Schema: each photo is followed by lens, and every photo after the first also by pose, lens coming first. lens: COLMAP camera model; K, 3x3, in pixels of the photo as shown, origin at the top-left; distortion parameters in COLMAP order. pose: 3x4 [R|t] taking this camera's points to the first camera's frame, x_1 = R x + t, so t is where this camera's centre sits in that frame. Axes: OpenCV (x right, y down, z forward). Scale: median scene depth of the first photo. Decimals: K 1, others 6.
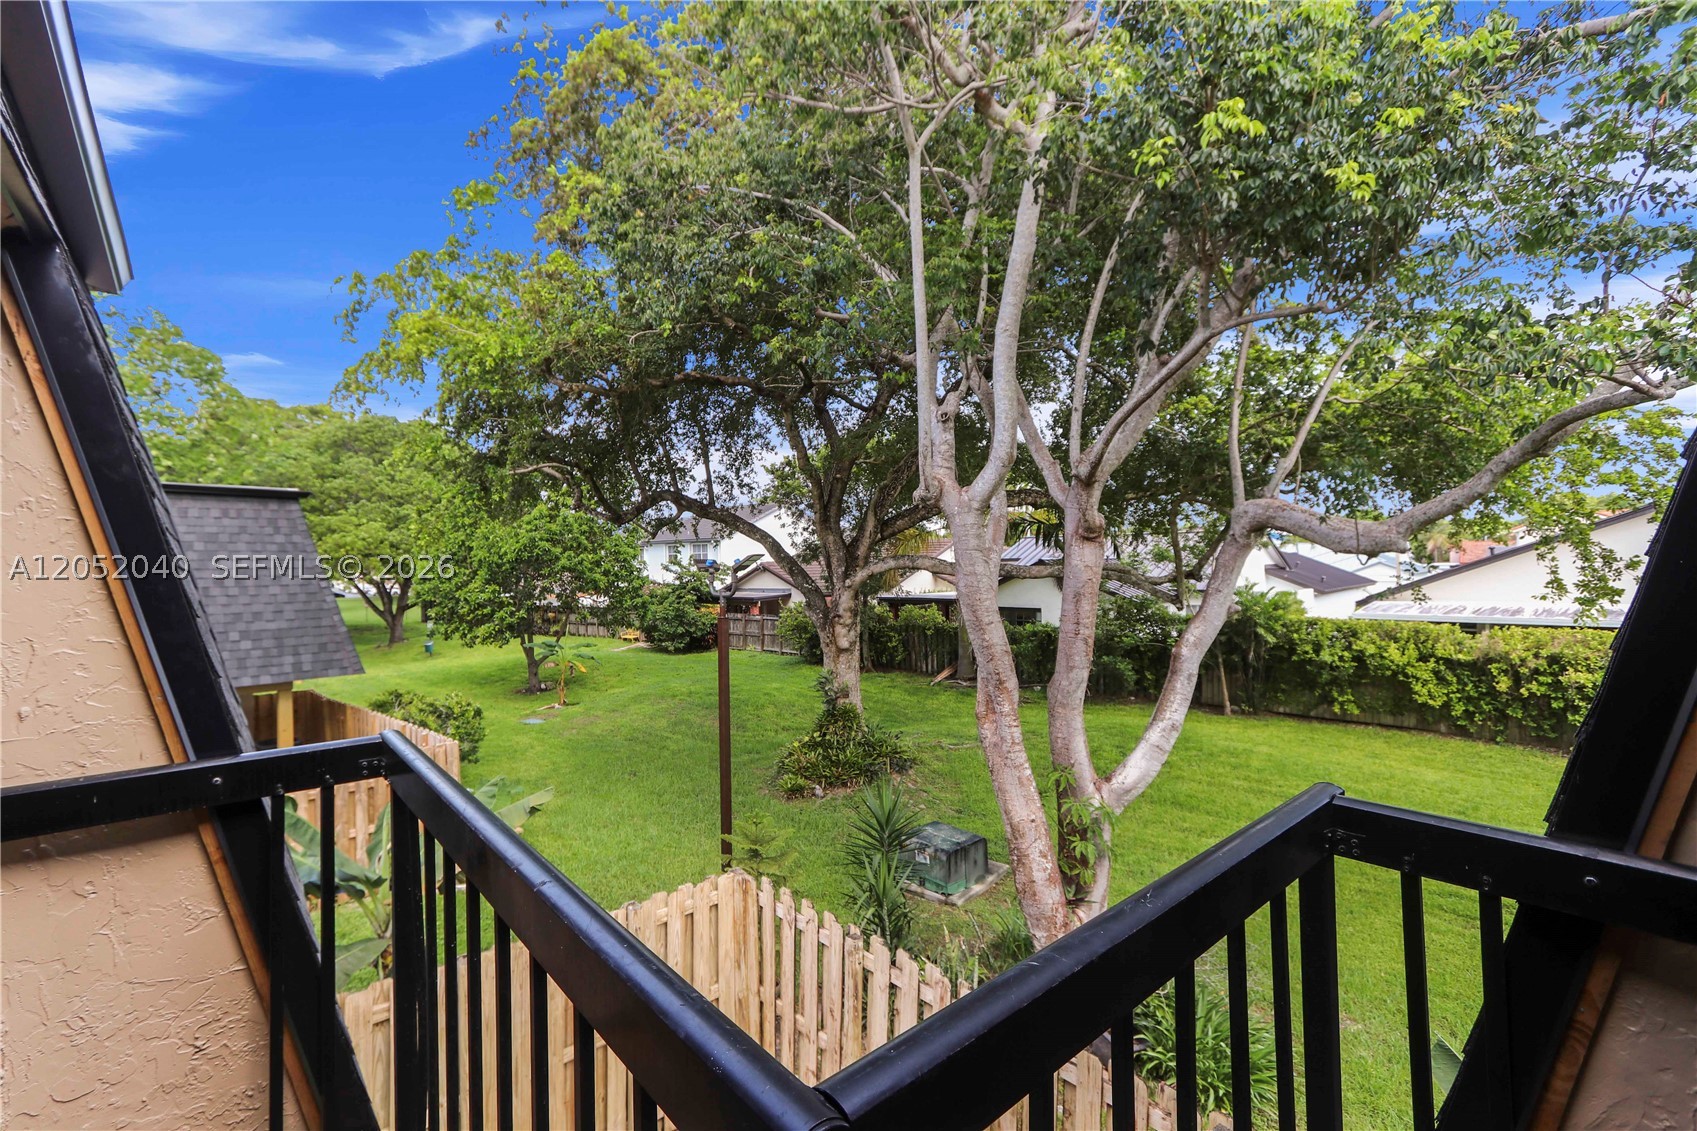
lens RADIAL K [[799.2, 0, 843.3], [0, 799.2, 562.3], [0, 0, 1]] dist [0.003858, 0.003542]
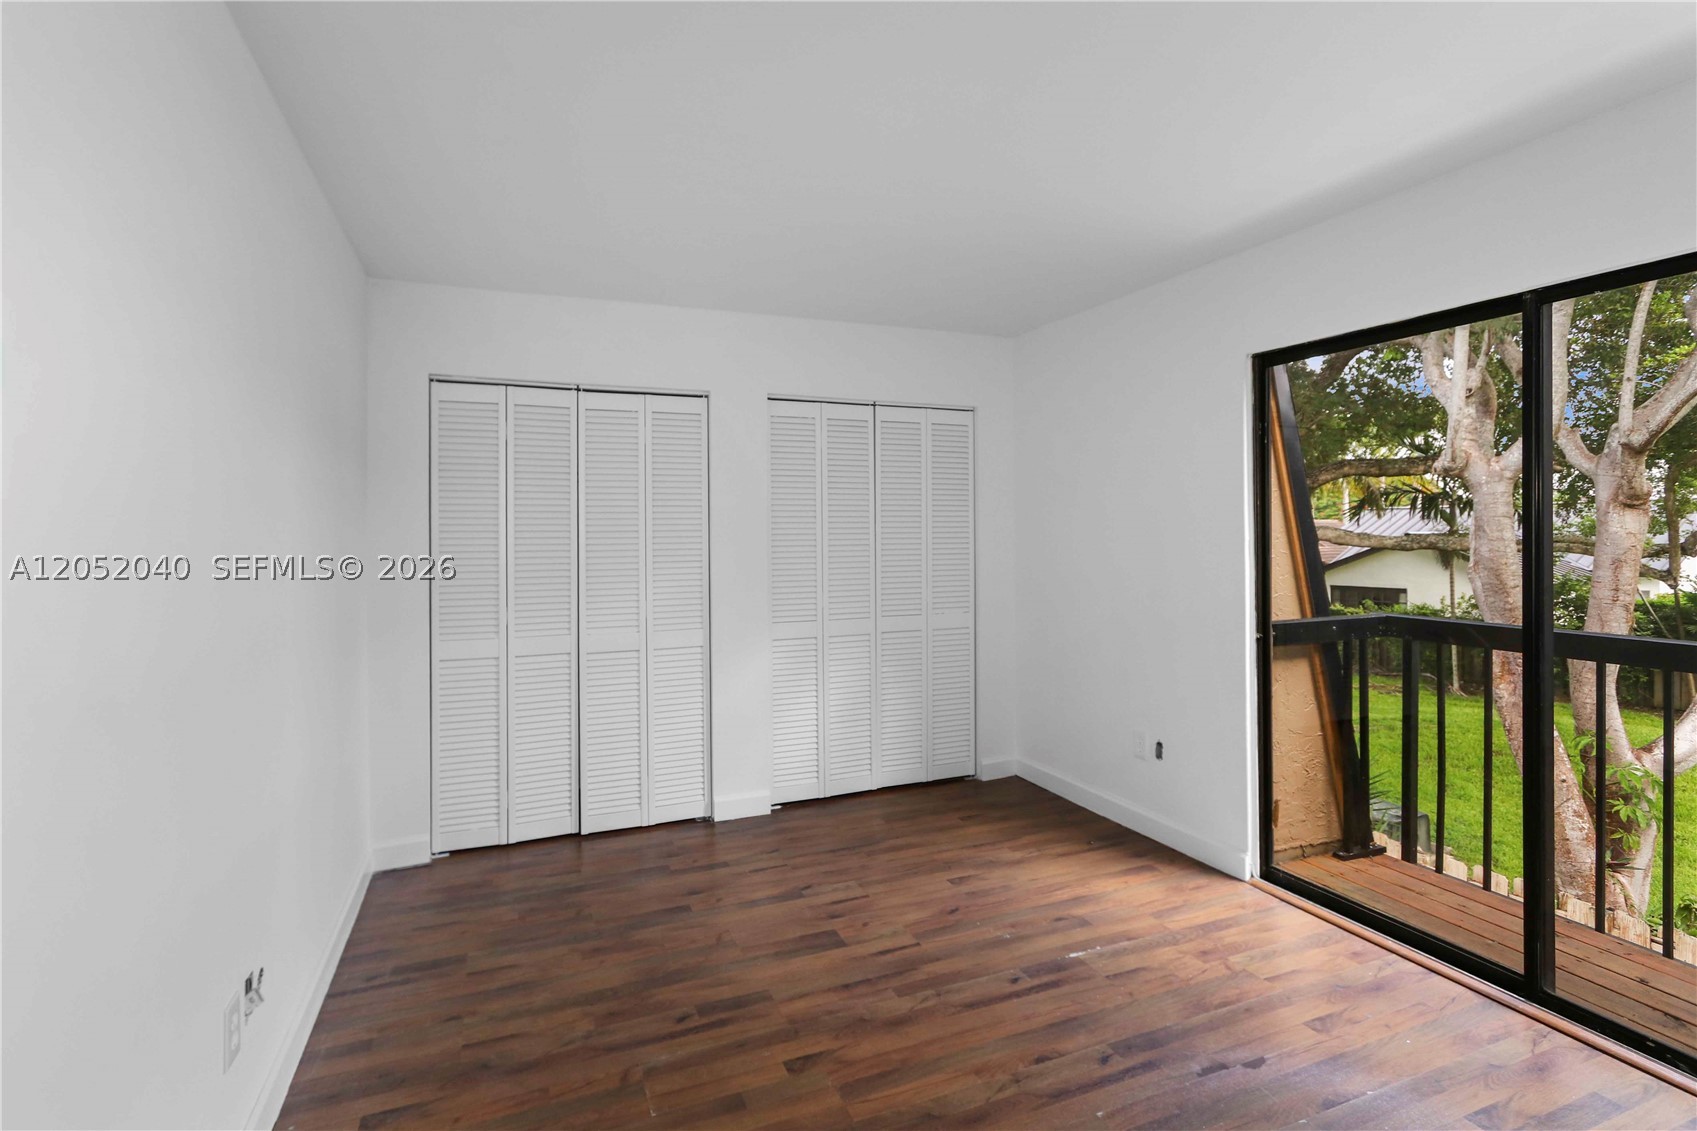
lens RADIAL K [[799.2, 0, 848.5], [0, 799.2, 539.0], [0, 0, 1]] dist [0.003858, 0.003542]
pose [[0.945984, 0.004618, -0.324179, -0.299688], [-0.004167, 0.999989, 0.002085, 0.014735], [0.324185, -0.000621, 0.945993, -0.276067]]
